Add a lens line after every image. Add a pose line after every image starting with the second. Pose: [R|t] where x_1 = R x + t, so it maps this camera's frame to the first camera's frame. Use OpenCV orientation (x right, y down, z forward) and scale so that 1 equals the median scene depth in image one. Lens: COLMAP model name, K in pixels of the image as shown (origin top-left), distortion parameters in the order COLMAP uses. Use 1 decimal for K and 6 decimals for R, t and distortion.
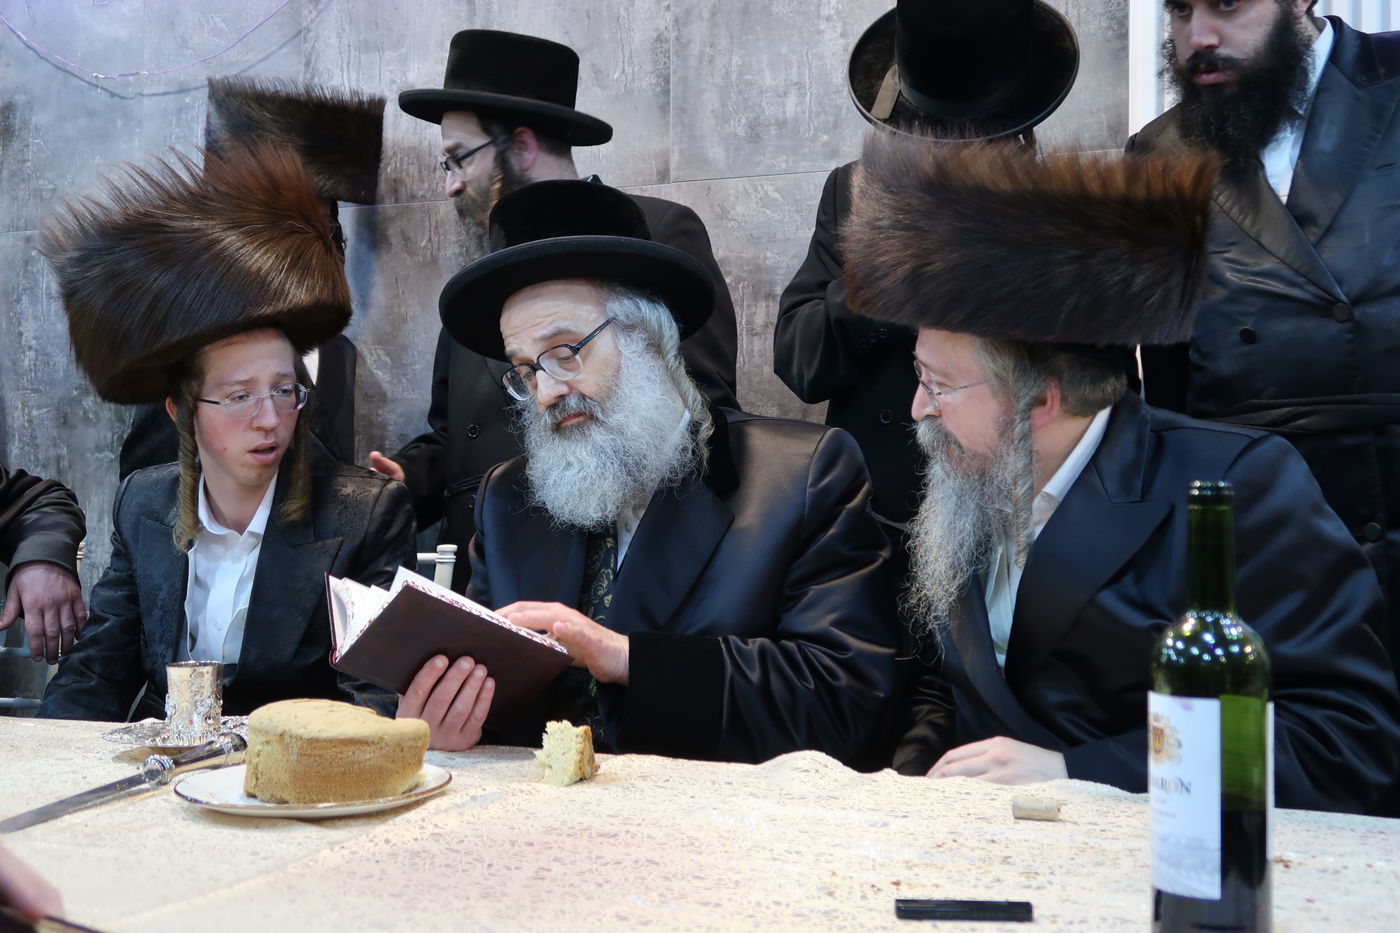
lens RADIAL K [[1761.3, 0, 700.0], [0, 1761.3, 466.5], [0, 0, 1]] dist [0.016472, -0.002612]
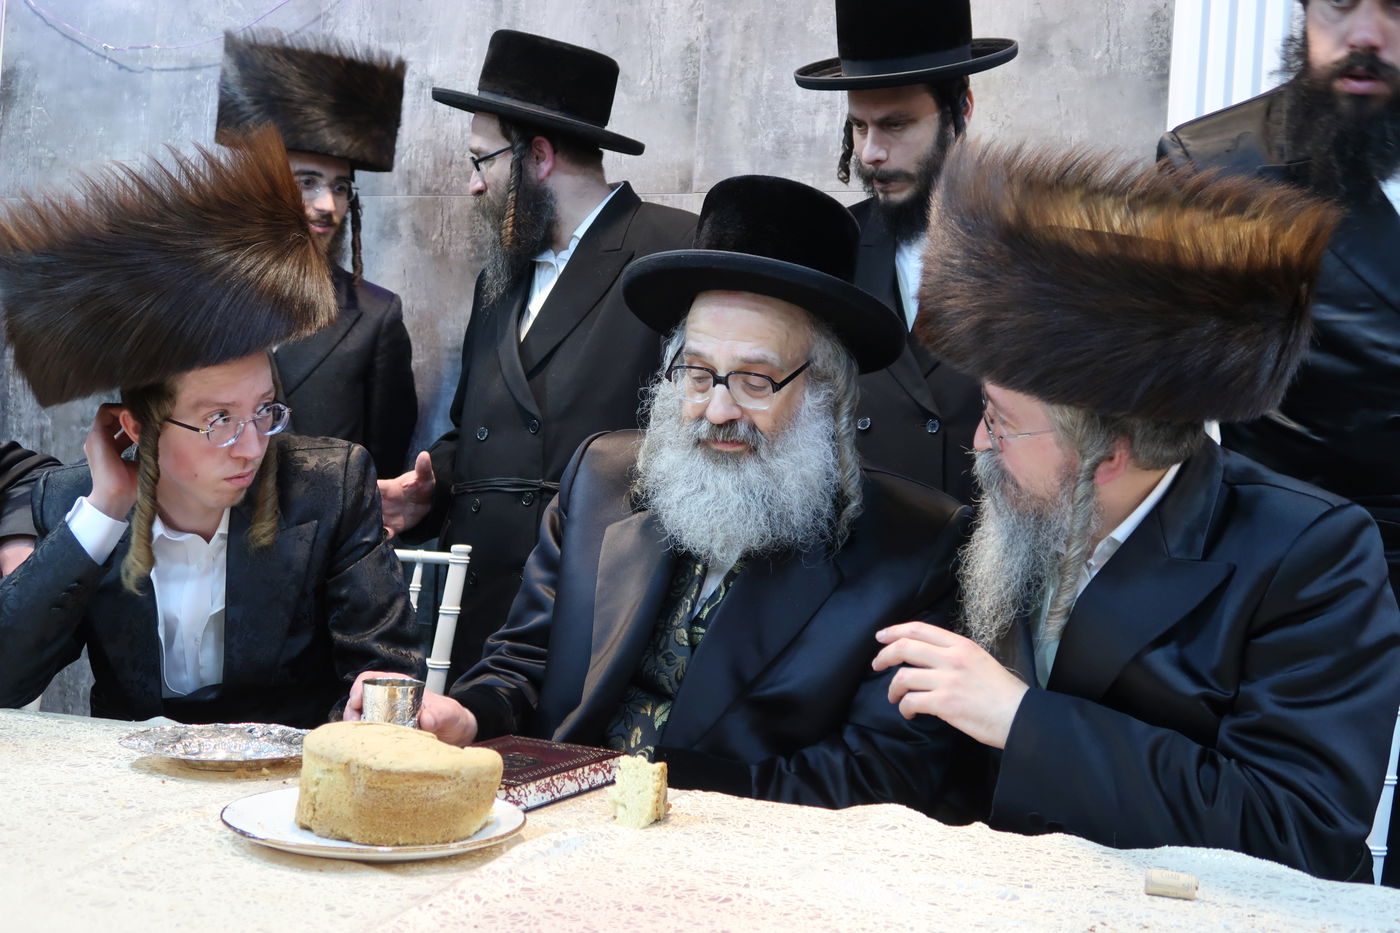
lens RADIAL K [[1615.0, 0, 694.6], [0, 1615.0, 462.0], [0, 0, 1]] dist [0.018858, -0.023552]
pose [[0.996498, 0.059803, 0.058438, -0.062074], [-0.059560, 0.998207, -0.005906, -0.003390], [-0.058687, 0.002404, 0.998274, 0.088707]]
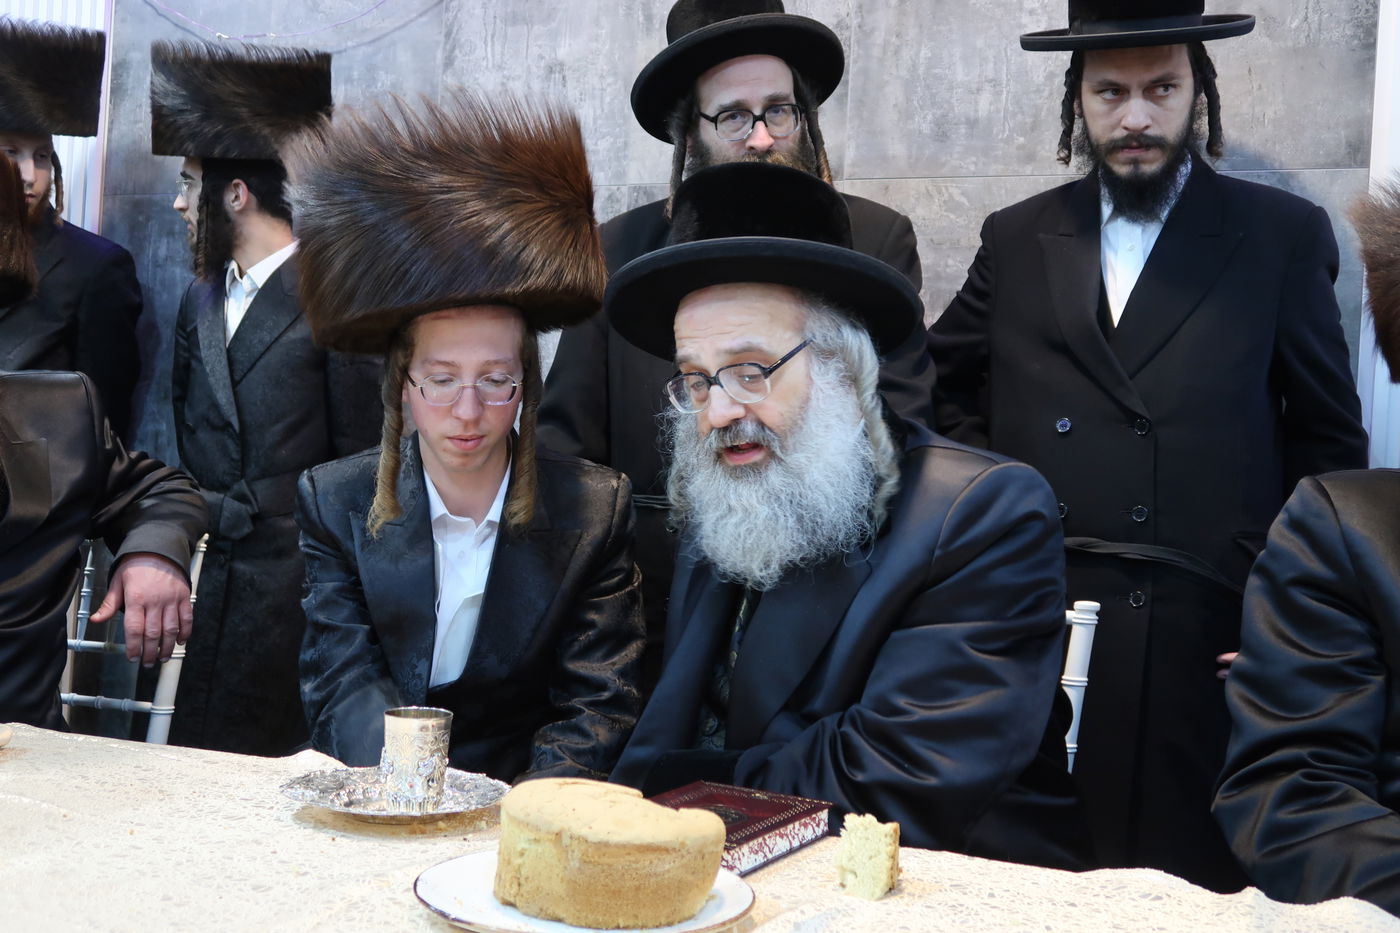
lens RADIAL K [[1615.0, 0, 694.6], [0, 1615.0, 462.0], [0, 0, 1]] dist [0.018858, -0.023552]
pose [[0.998396, 0.054973, 0.013513, -0.102363], [-0.055004, 0.998484, 0.001964, -0.009036], [-0.013384, -0.002704, 0.999907, 0.147683]]
